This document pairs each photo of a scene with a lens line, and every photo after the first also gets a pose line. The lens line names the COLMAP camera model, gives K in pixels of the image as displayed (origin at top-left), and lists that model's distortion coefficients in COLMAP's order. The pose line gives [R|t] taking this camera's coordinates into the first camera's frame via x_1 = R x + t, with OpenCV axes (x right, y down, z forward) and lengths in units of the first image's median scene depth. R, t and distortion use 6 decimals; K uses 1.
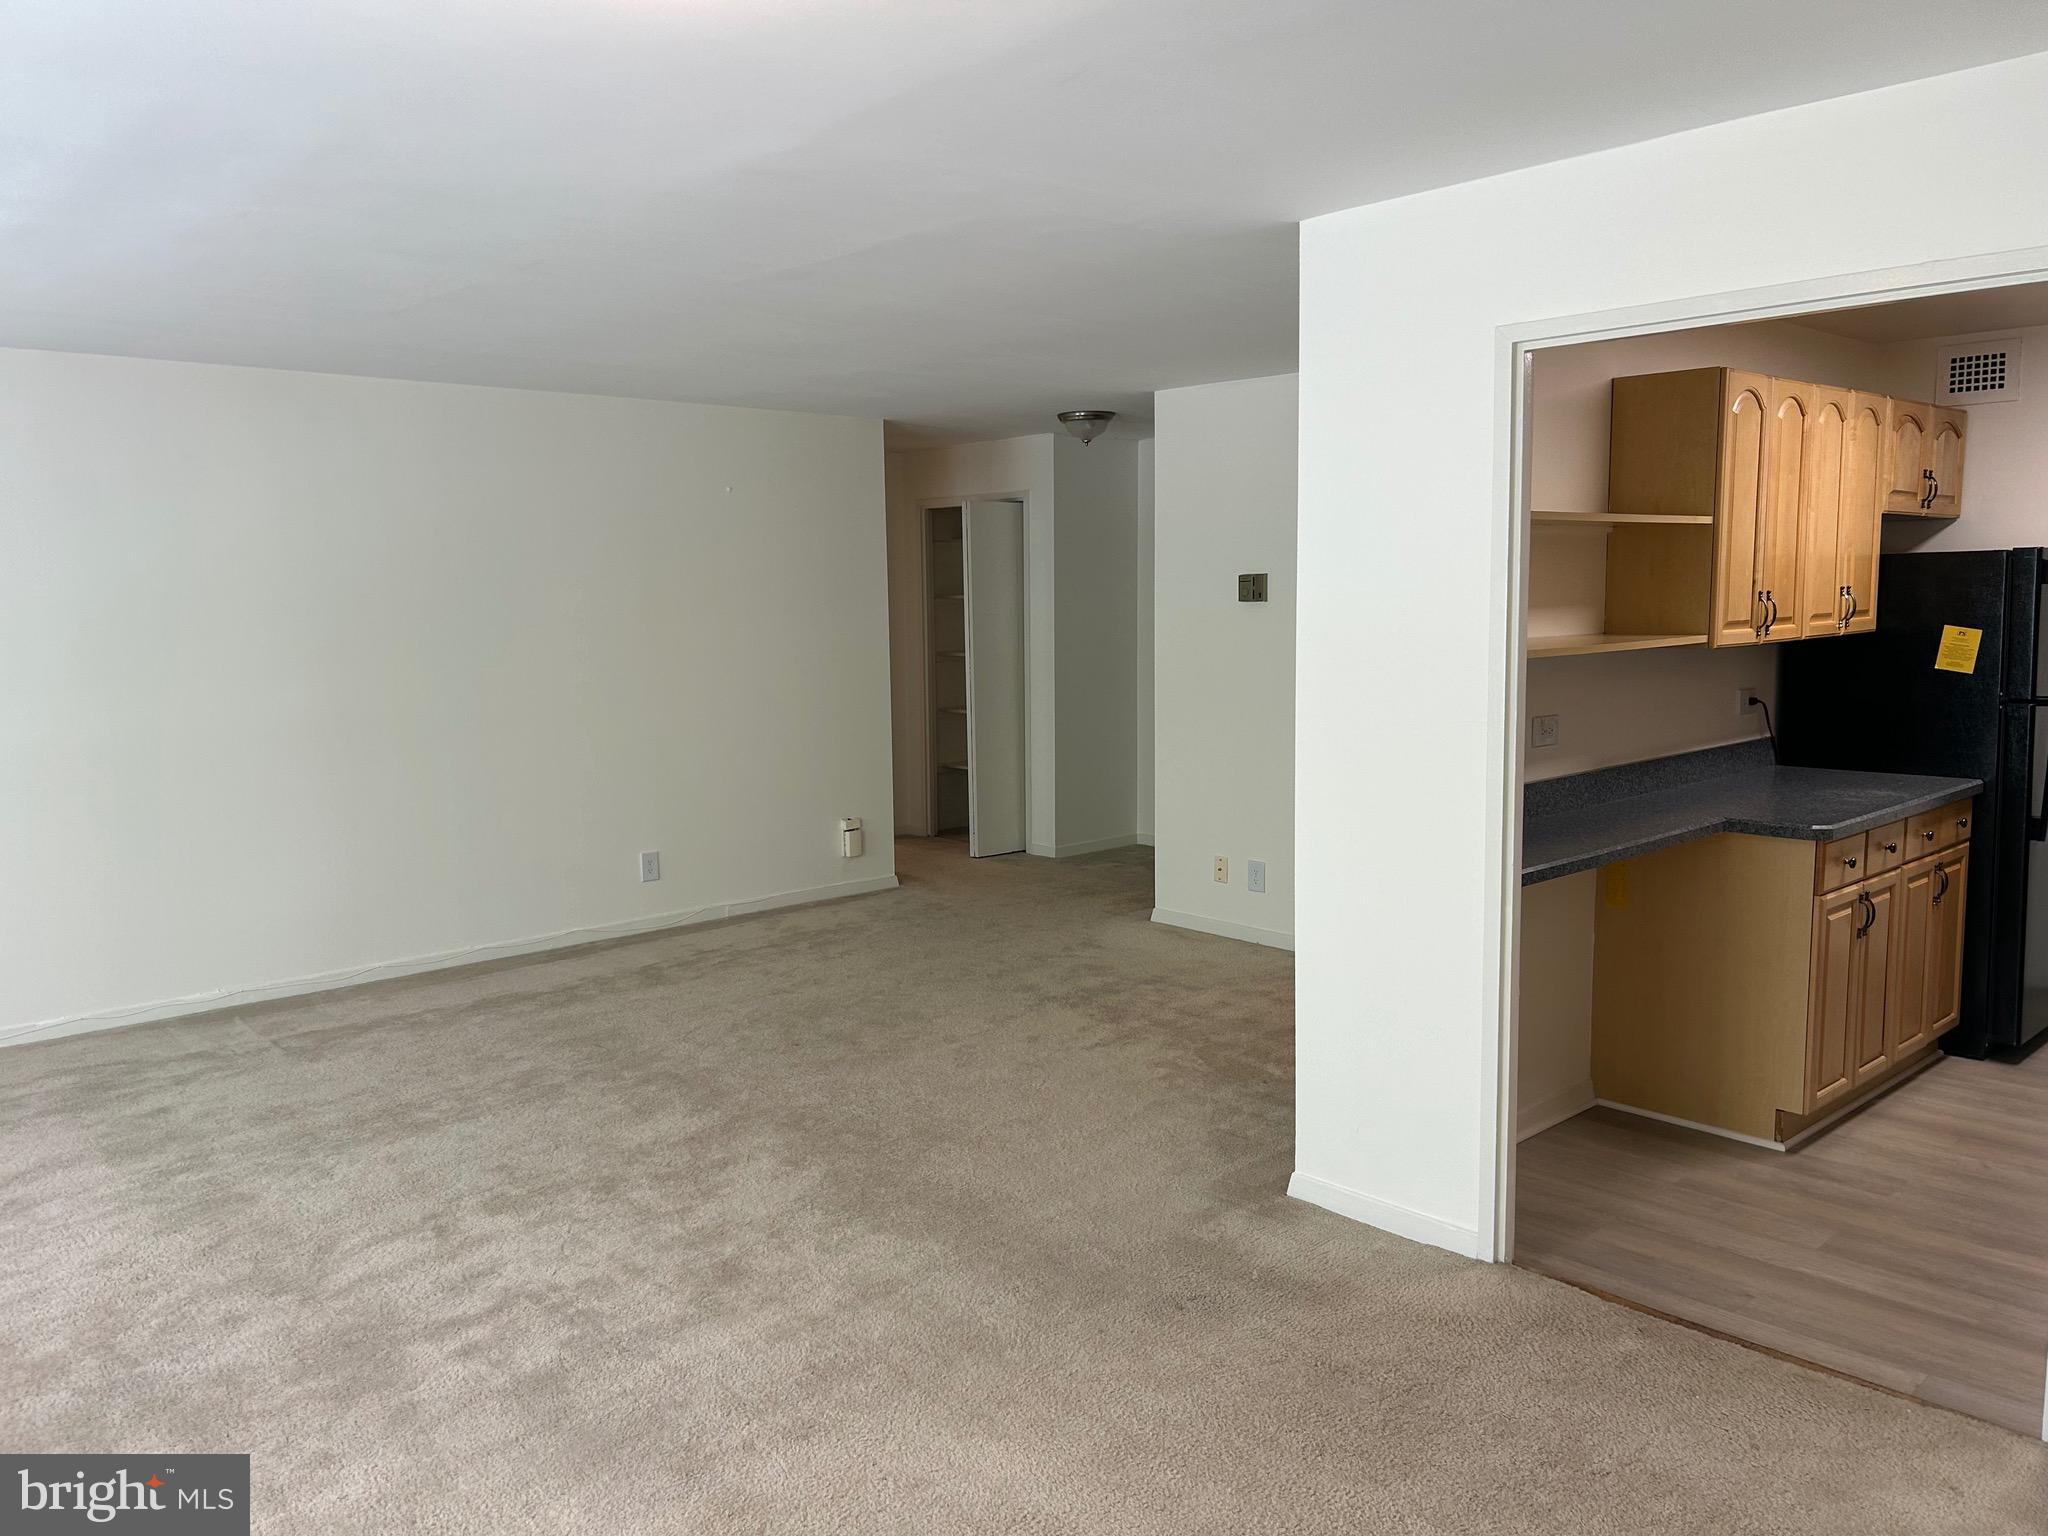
lens RADIAL K [[1571.1, 0, 1000.6], [0, 1571.1, 769.1], [0, 0, 1]] dist [0.067196, -0.066163]
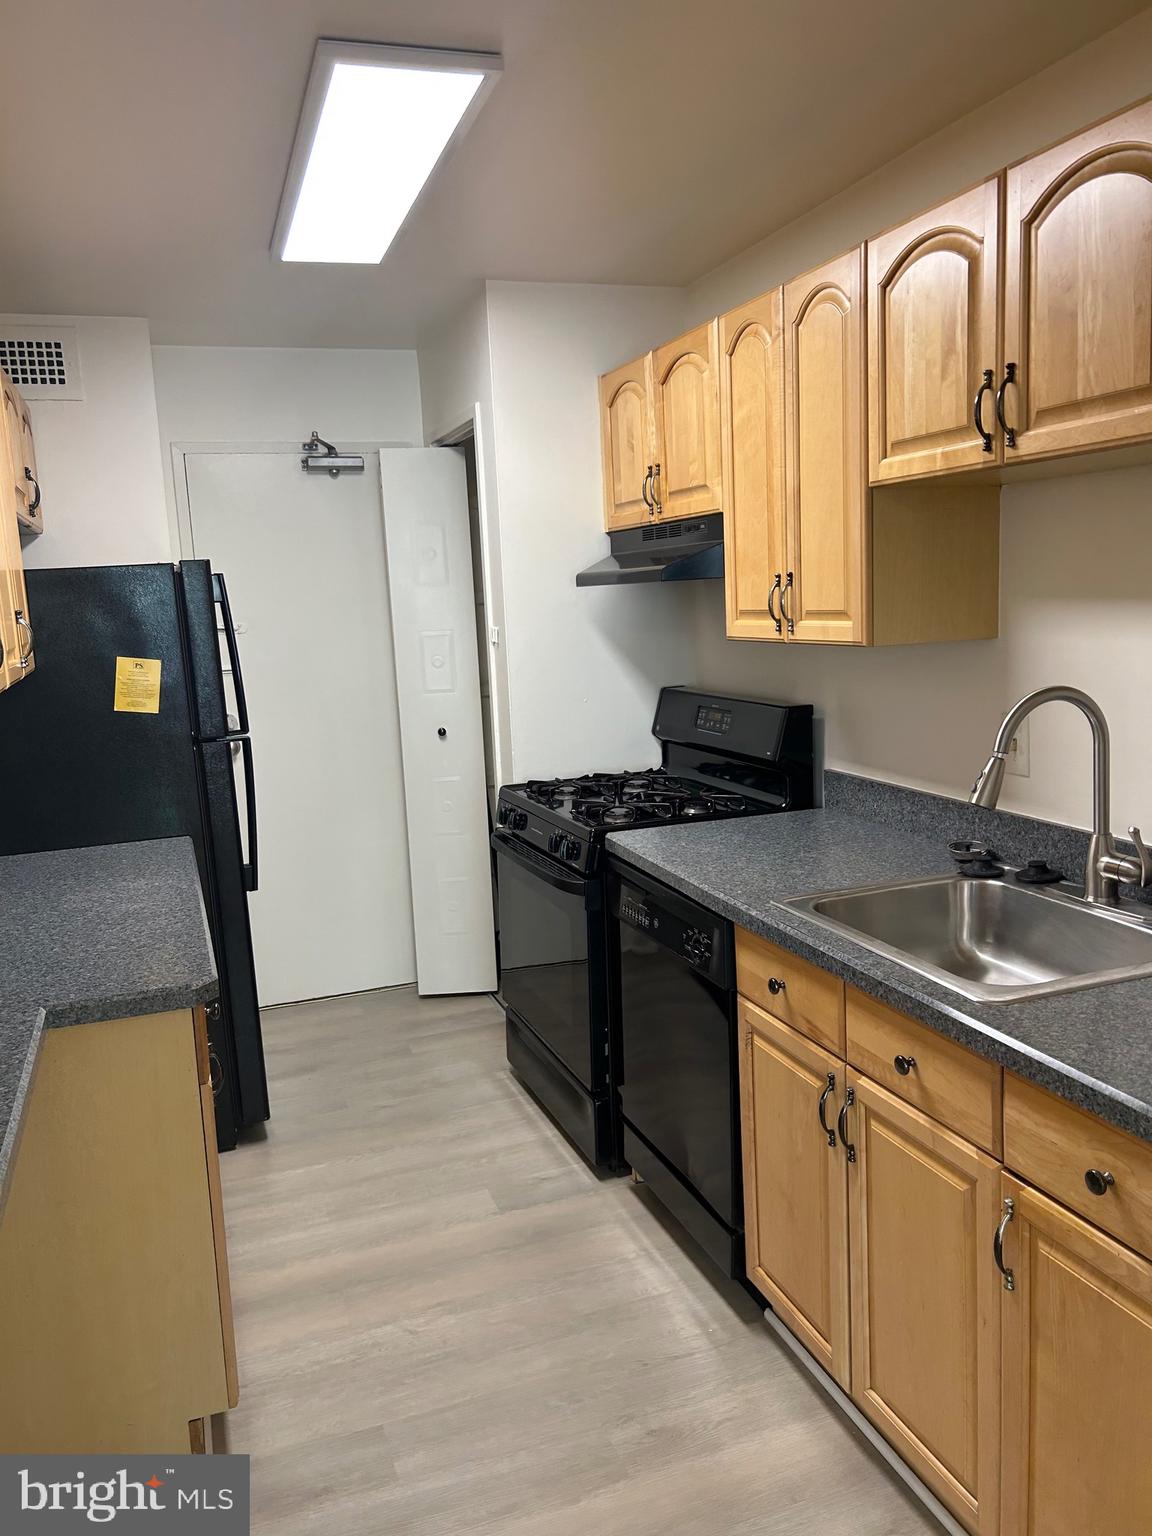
lens RADIAL K [[1169.3, 0, 576.0], [0, 1169.3, 768.0], [0, 0, 1]] dist [0.044941, -0.051334]
pose [[0.394530, -0.147236, 0.907010, 0.136422], [0.148842, 0.984284, 0.095037, -0.057523], [-0.906748, 0.097506, 0.410244, 0.555626]]
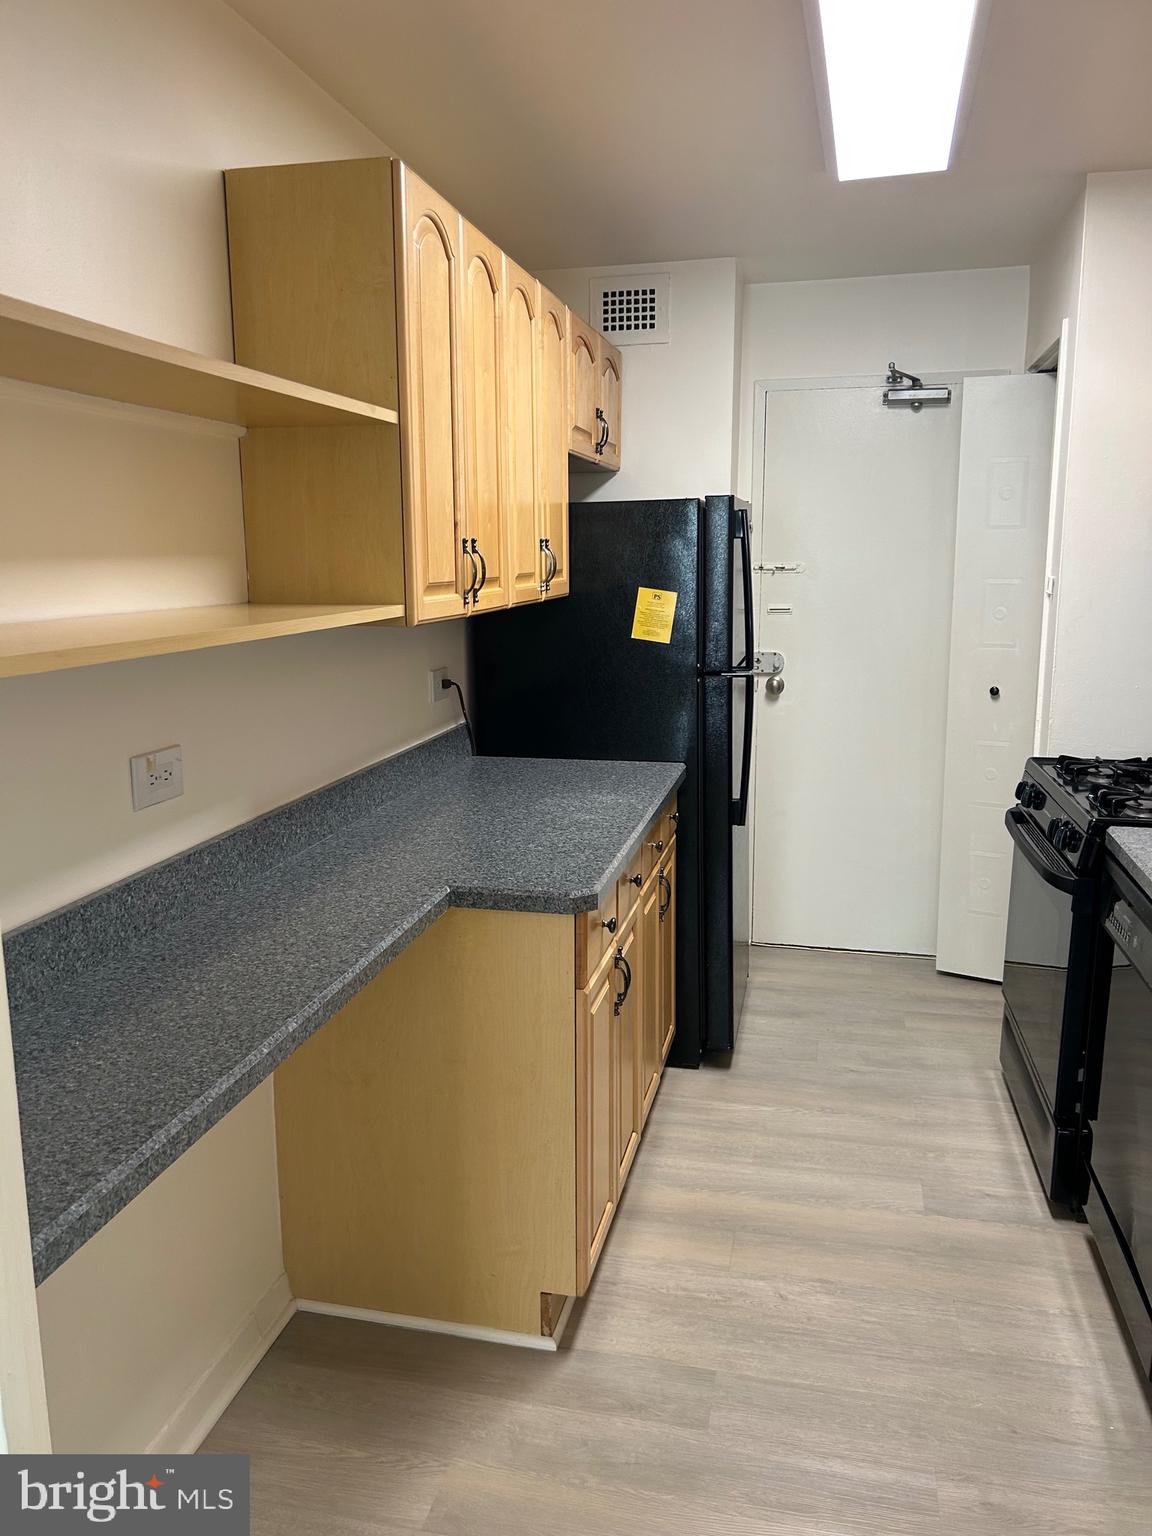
lens RADIAL K [[1178.3, 0, 576.8], [0, 1178.3, 761.5], [0, 0, 1]] dist [0.067196, -0.066163]
pose [[0.826198, -0.092066, 0.555807, 0.203442], [0.062783, 0.995458, 0.071565, -0.044769], [-0.559871, -0.024232, 0.828225, 0.494464]]
